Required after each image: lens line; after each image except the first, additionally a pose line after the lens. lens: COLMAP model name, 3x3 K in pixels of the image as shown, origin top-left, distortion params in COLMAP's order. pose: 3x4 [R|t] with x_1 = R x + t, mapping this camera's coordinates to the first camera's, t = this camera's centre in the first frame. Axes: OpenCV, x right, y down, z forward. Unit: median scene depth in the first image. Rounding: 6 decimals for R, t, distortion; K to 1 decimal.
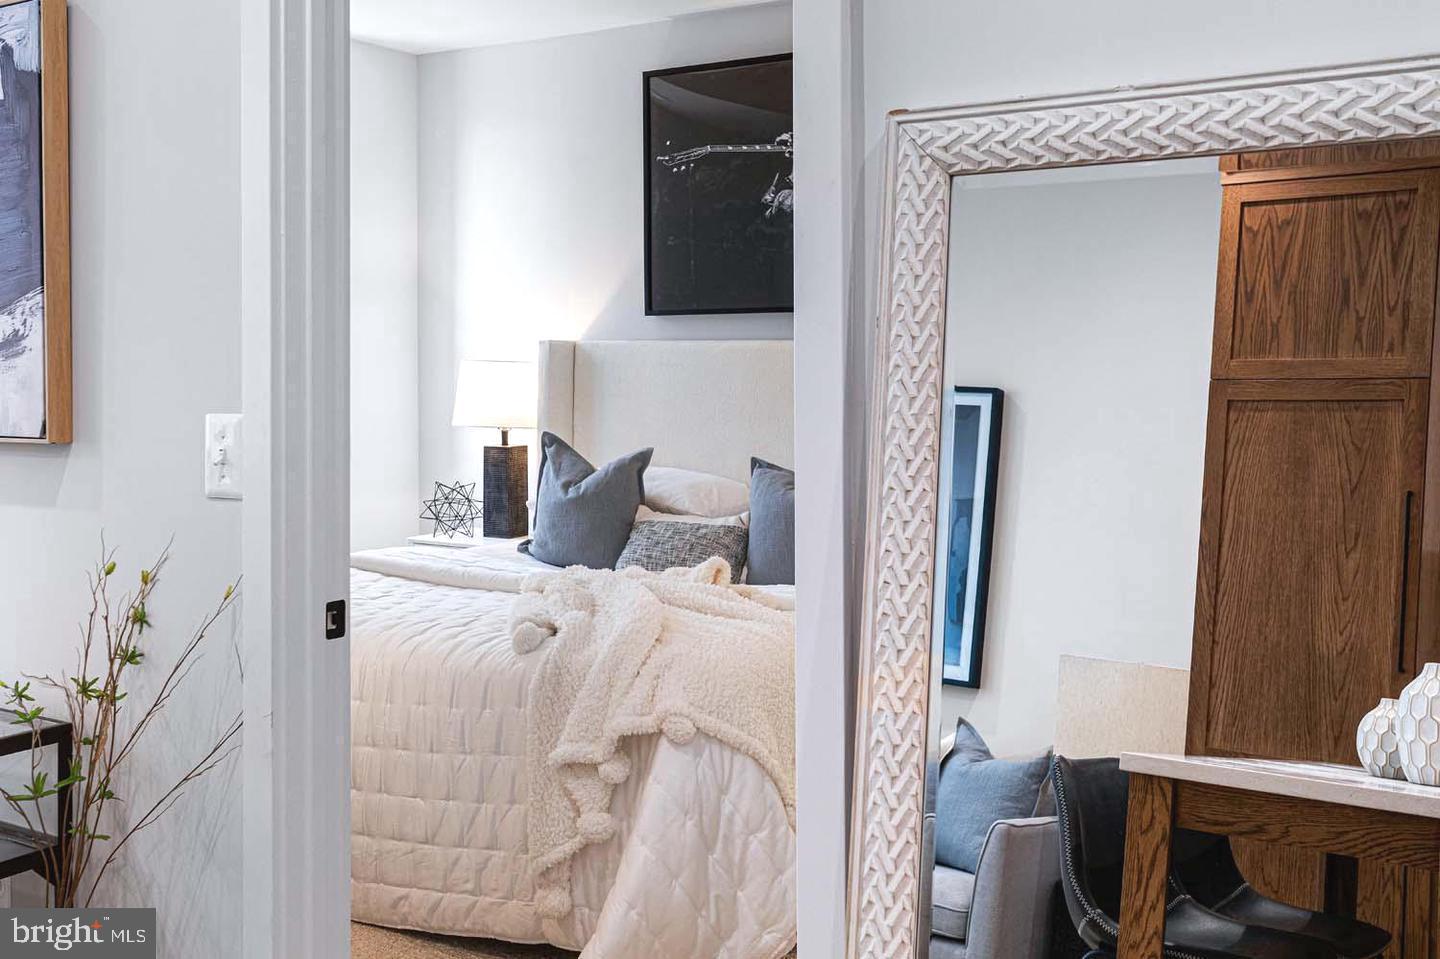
lens RADIAL K [[1470.7, 0, 719.3], [0, 1470.7, 479.9], [0, 0, 1]] dist [0.003397, 0.000000]
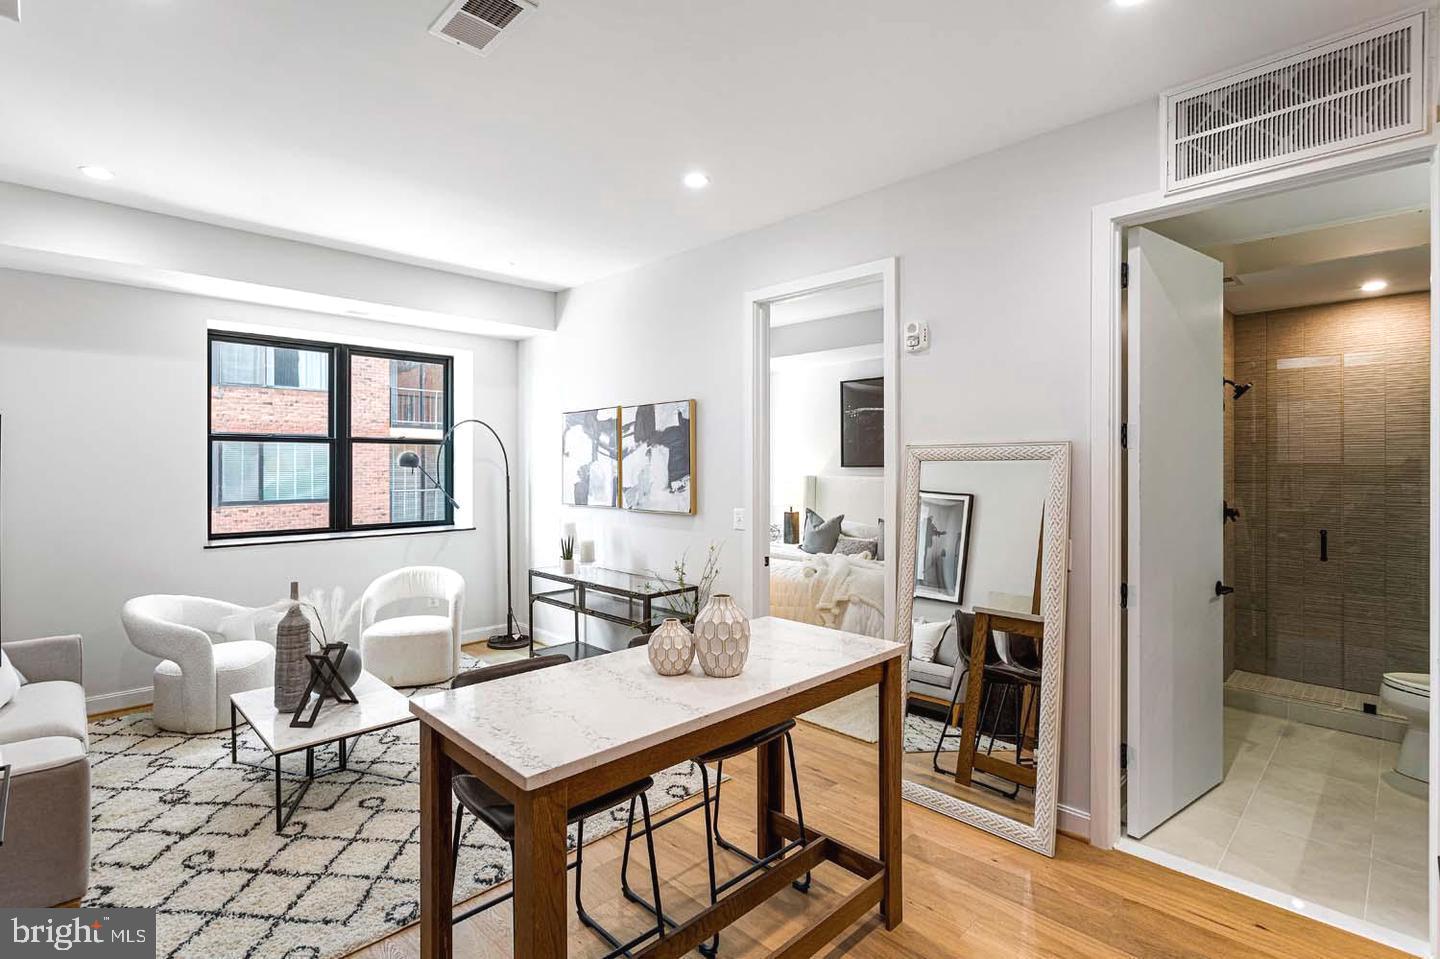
lens RADIAL K [[701.3, 0, 717.9], [0, 701.3, 459.7], [0, 0, 1]] dist [0.001729, -0.001848]
pose [[0.977830, 0.002140, -0.209391, 0.001468], [-0.020154, 0.996268, -0.083933, -0.008212], [0.208430, 0.086292, 0.974223, -0.462083]]
